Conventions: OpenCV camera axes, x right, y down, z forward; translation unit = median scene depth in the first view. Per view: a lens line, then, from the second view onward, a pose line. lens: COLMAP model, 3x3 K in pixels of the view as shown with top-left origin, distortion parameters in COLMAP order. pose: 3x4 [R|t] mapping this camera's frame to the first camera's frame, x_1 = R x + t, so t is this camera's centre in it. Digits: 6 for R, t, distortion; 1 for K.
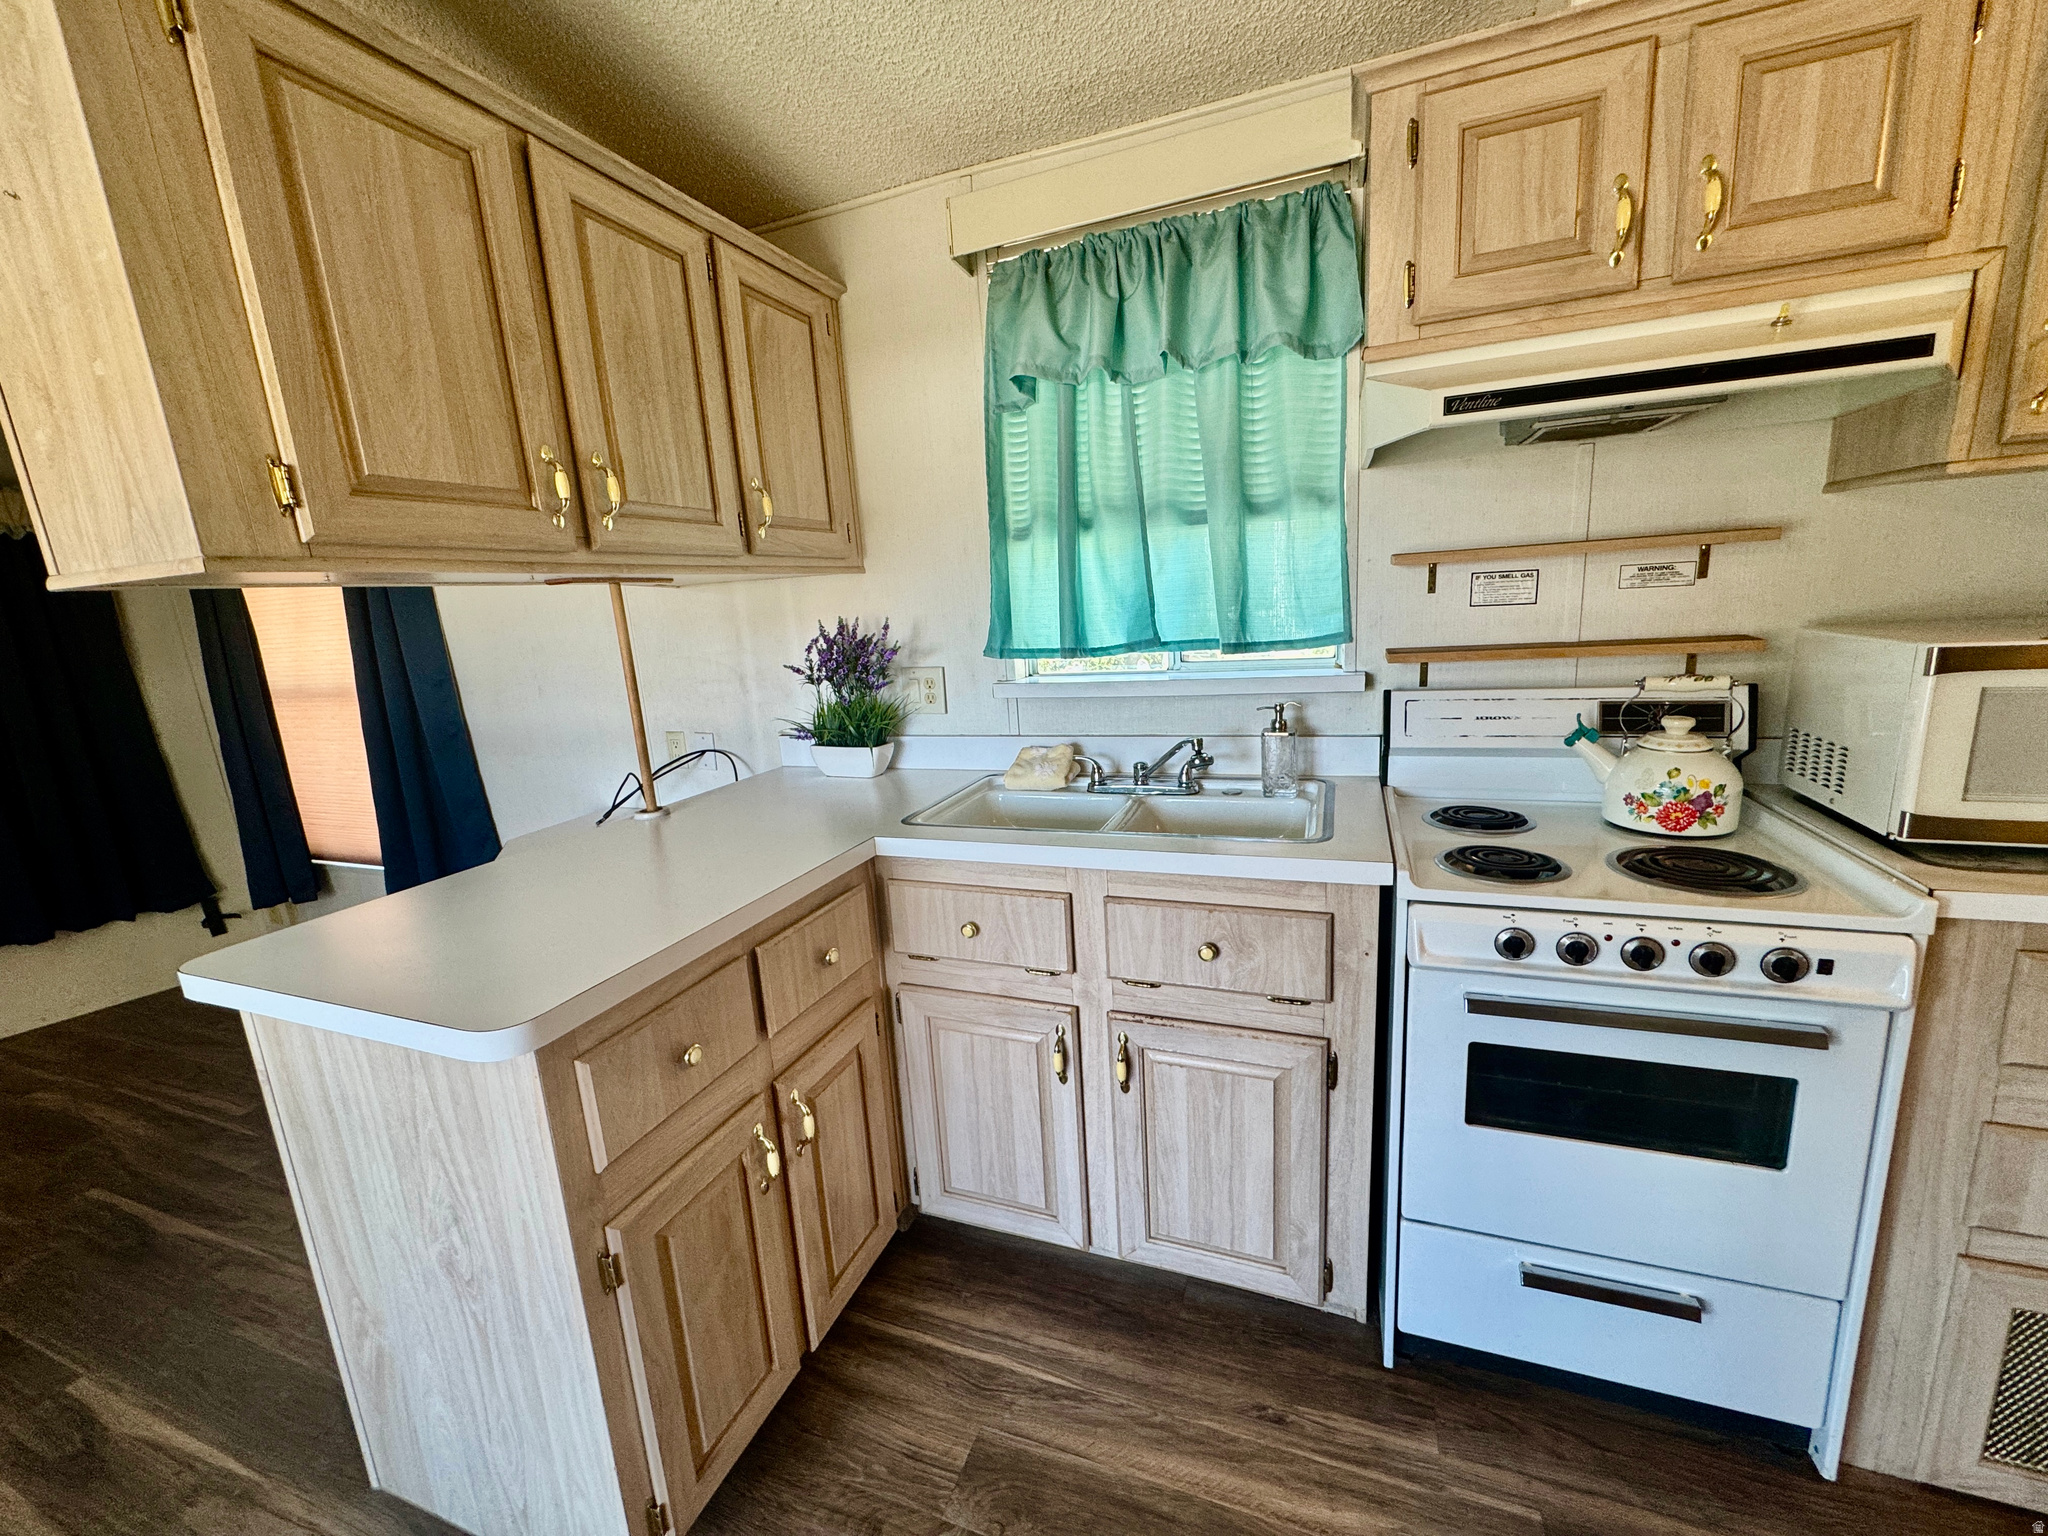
lens RADIAL K [[814.5, 0, 1024.6], [0, 814.5, 765.3], [0, 0, 1]] dist [-0.005537, 0.000604]
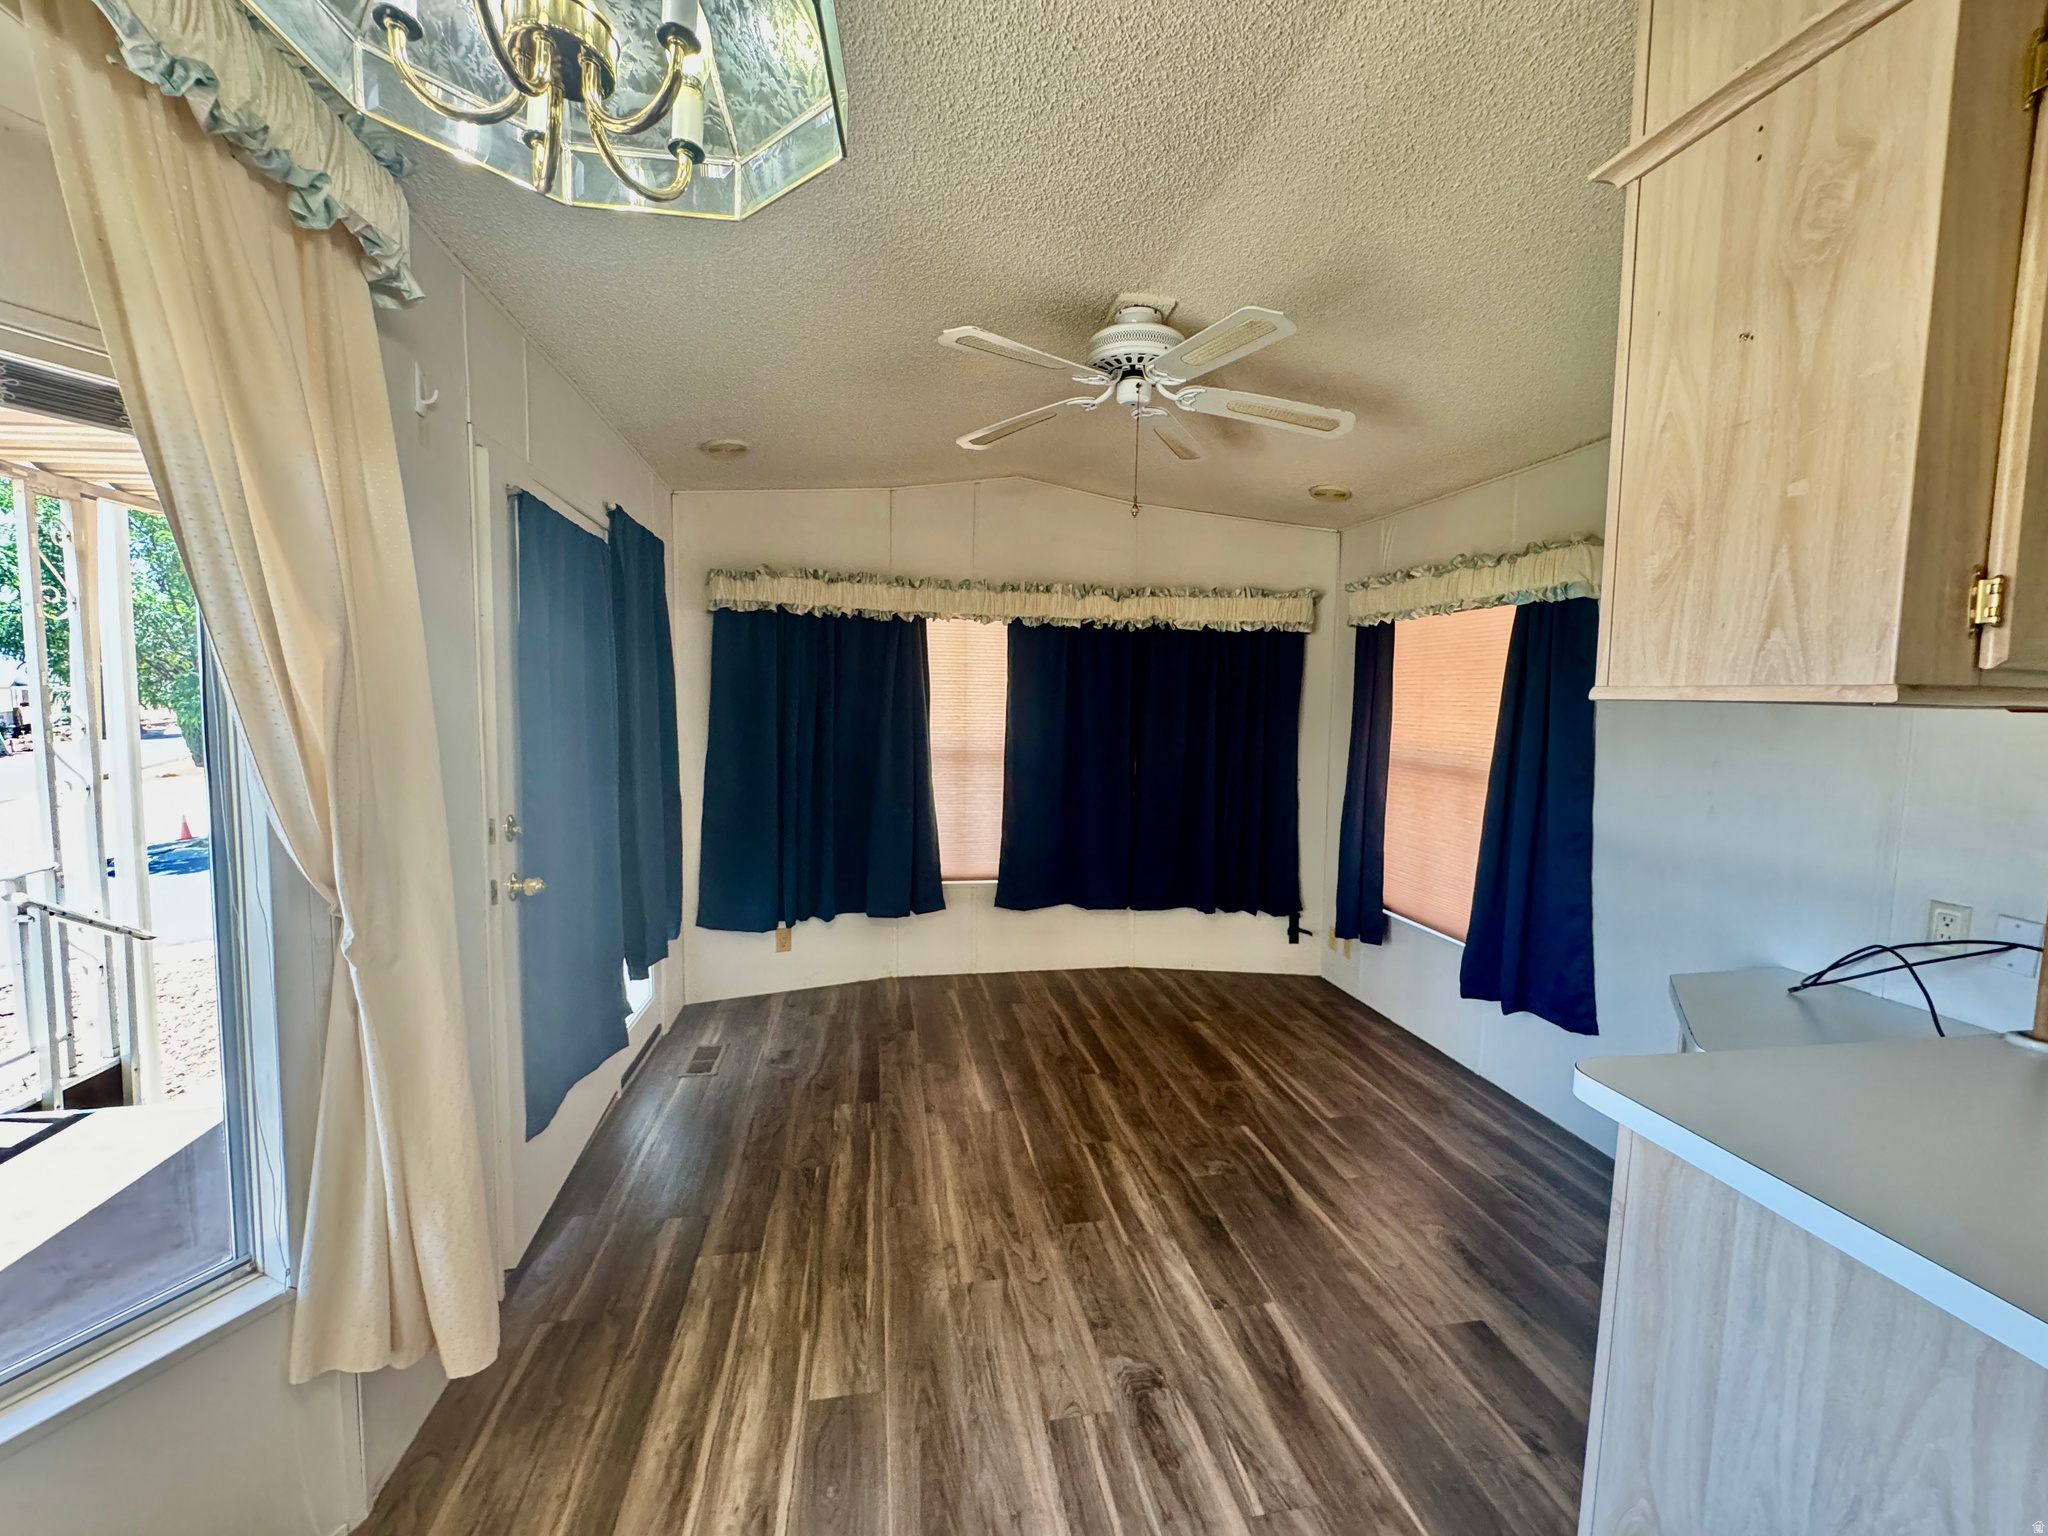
lens RADIAL K [[814.5, 0, 1024.6], [0, 814.5, 765.3], [0, 0, 1]] dist [-0.005537, 0.000604]
pose [[0.523519, 0.144150, -0.839731, -0.407495], [-0.227045, 0.973549, 0.025573, 0.010451], [0.821206, 0.177268, 0.542399, -0.125657]]
